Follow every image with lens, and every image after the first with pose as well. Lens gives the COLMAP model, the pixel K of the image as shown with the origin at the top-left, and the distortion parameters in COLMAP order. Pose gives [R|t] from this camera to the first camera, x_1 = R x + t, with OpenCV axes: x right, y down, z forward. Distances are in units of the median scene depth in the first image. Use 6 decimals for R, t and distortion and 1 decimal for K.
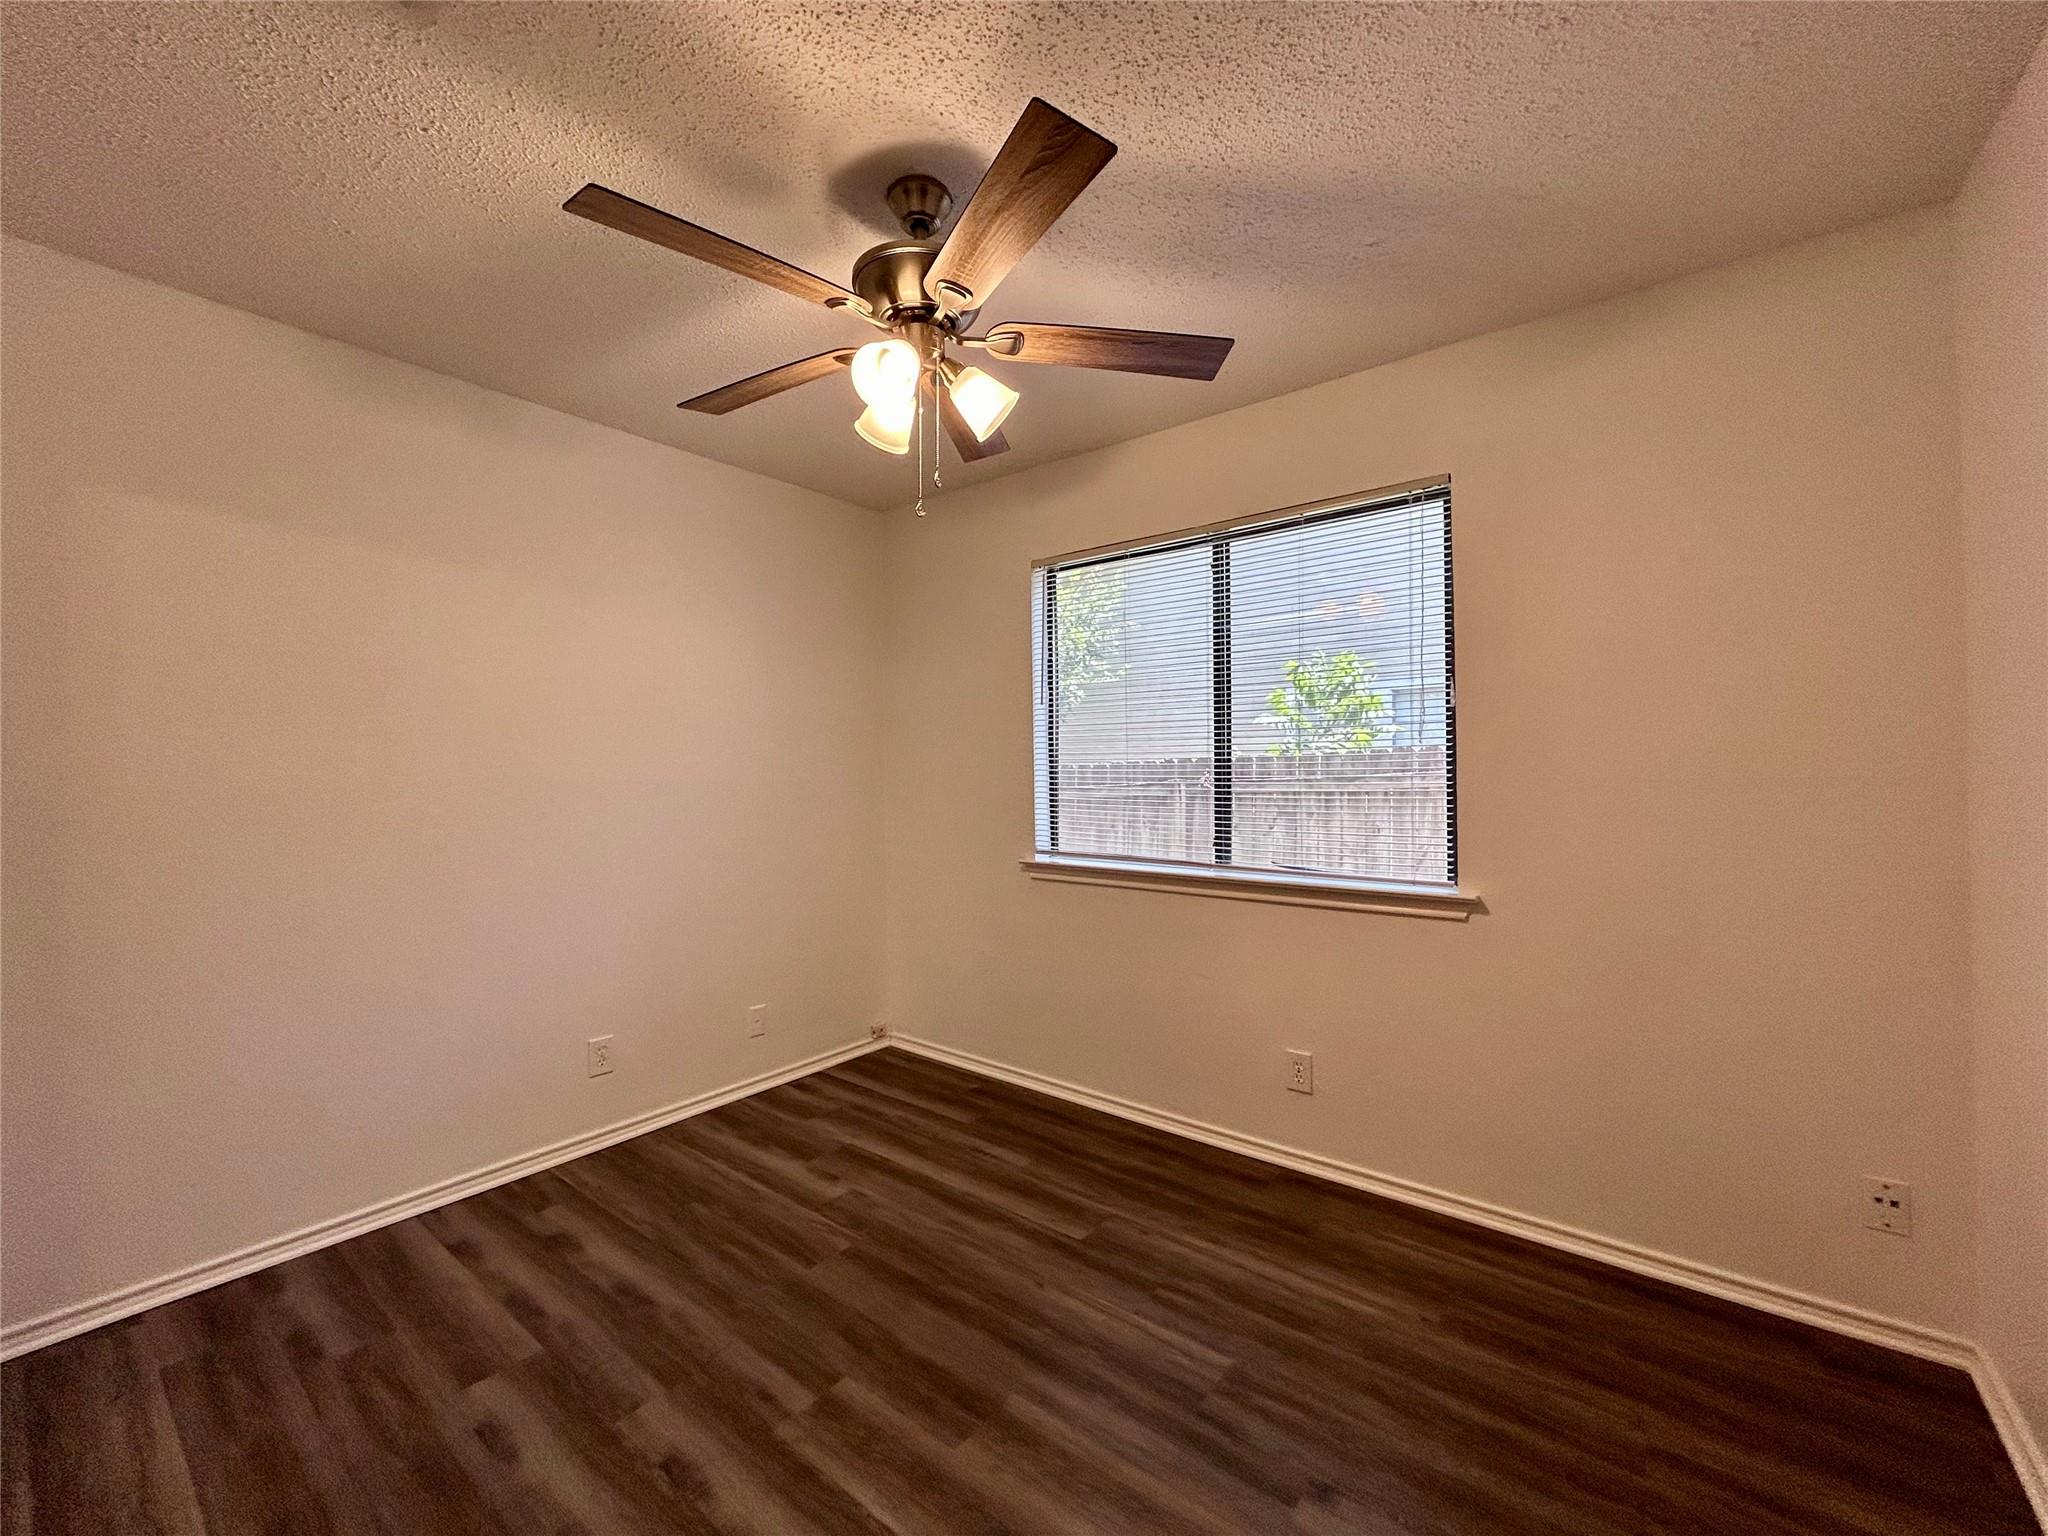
lens RADIAL K [[829.9, 0, 1024.6], [0, 829.9, 765.3], [0, 0, 1]] dist [-0.000264, -0.000820]
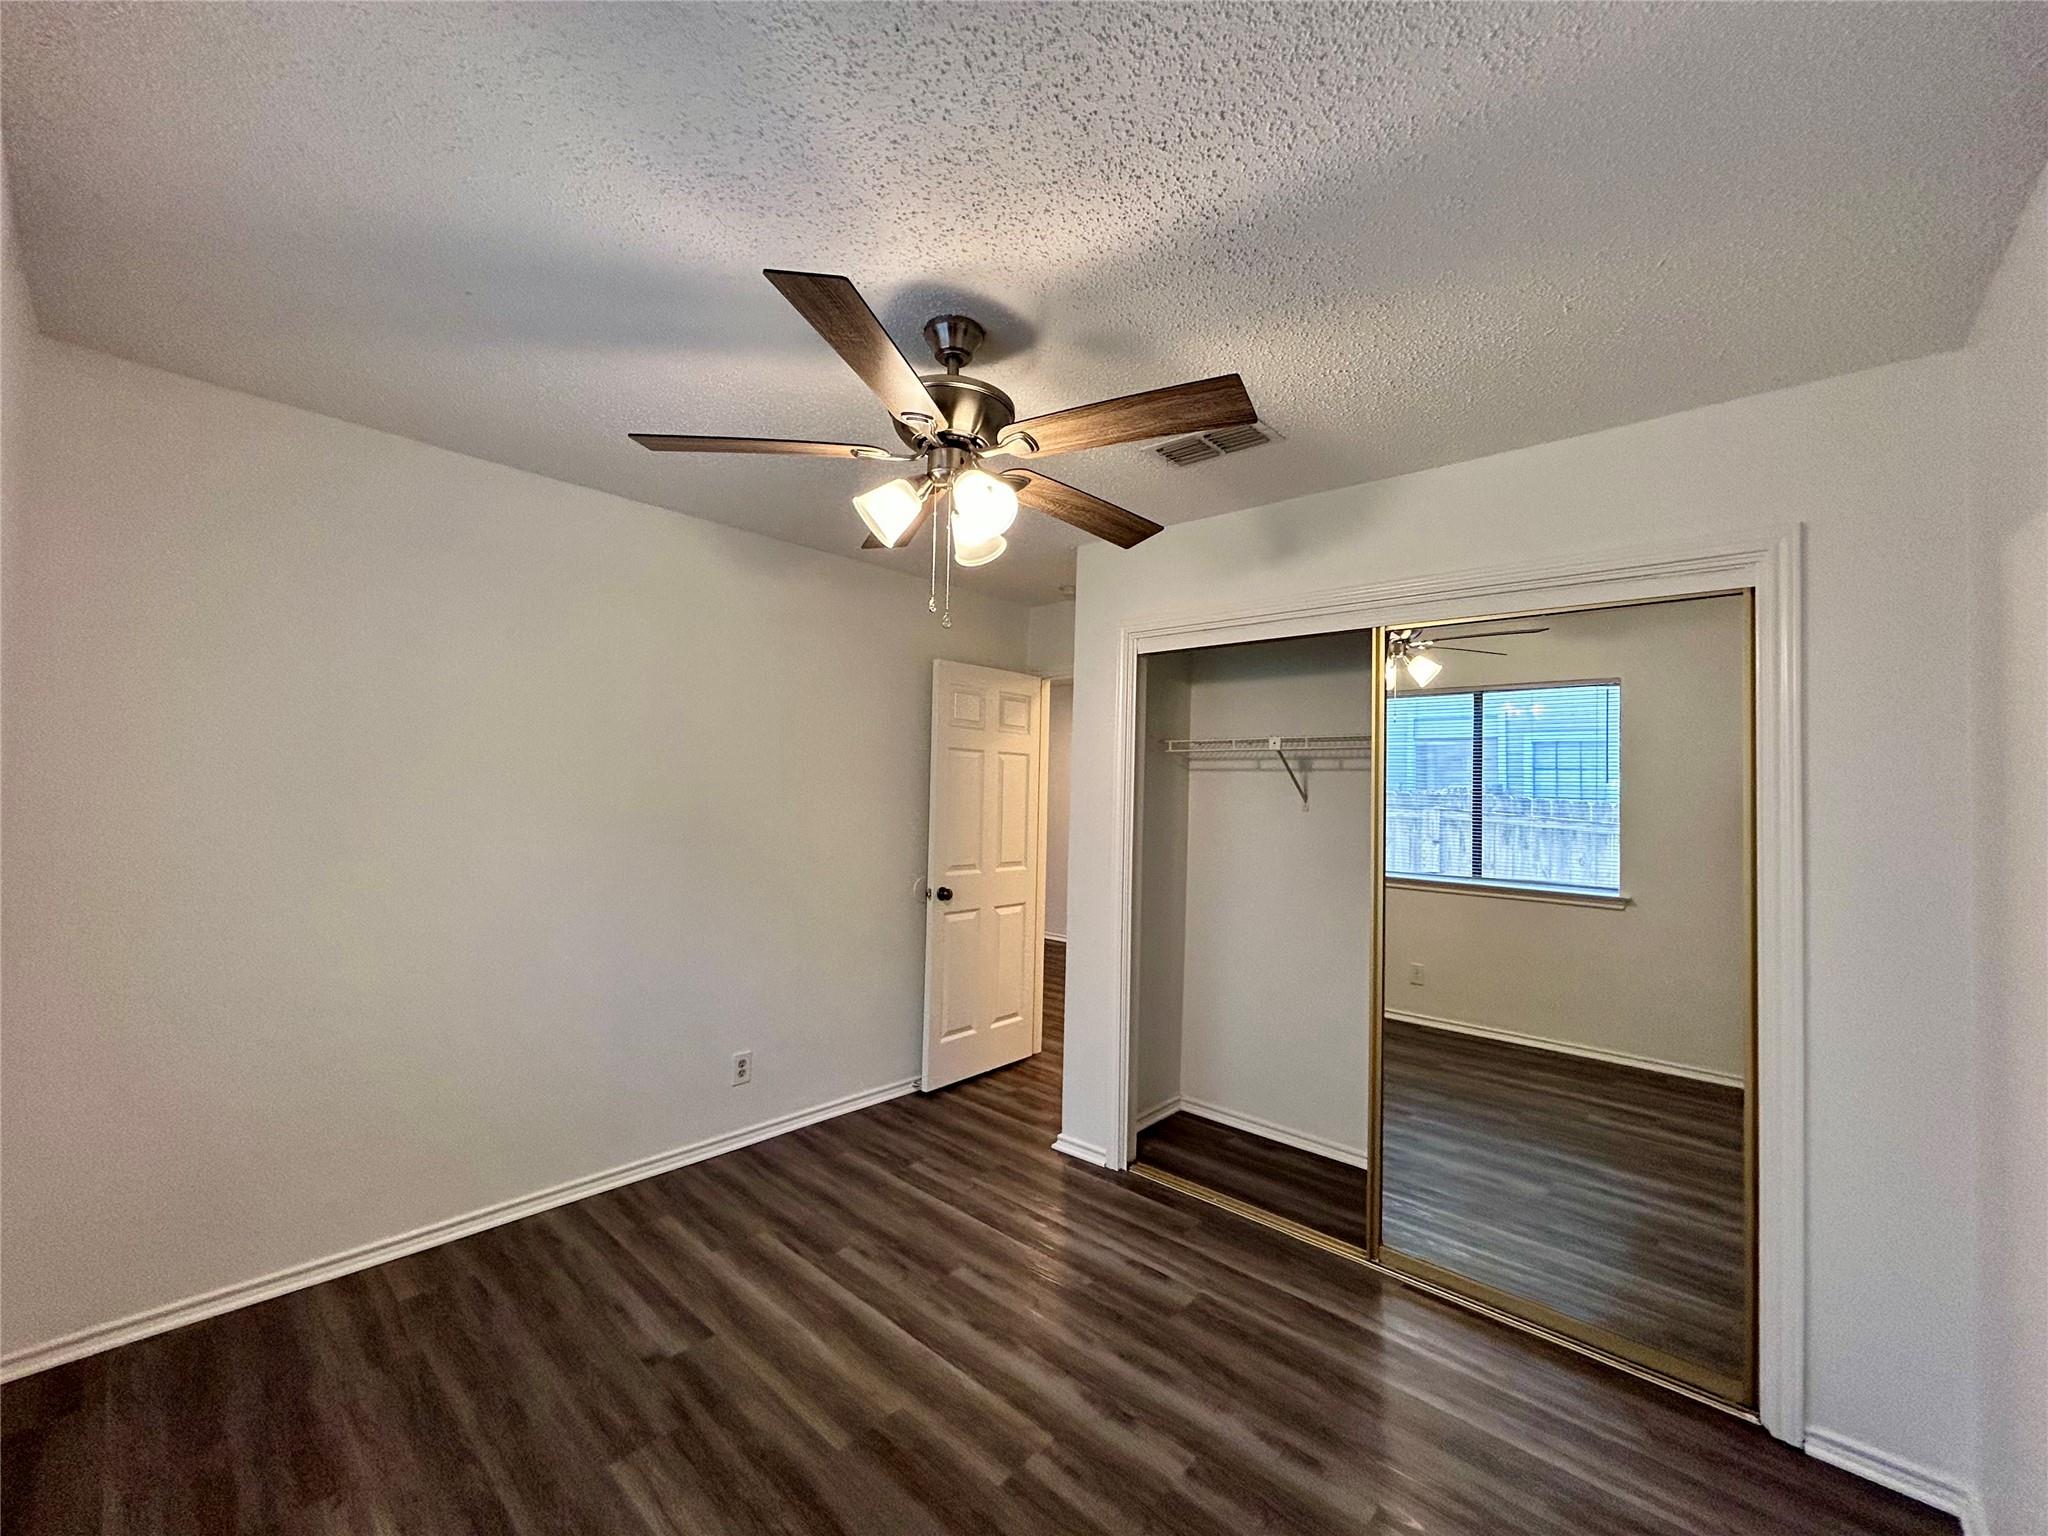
lens RADIAL K [[829.9, 0, 1021.9], [0, 829.9, 772.0], [0, 0, 1]] dist [-0.000264, -0.000820]
pose [[-0.996684, -0.021461, 0.078486, -0.325217], [-0.023894, 0.999258, -0.030198, -0.091115], [-0.077779, -0.031973, -0.996458, 2.166243]]
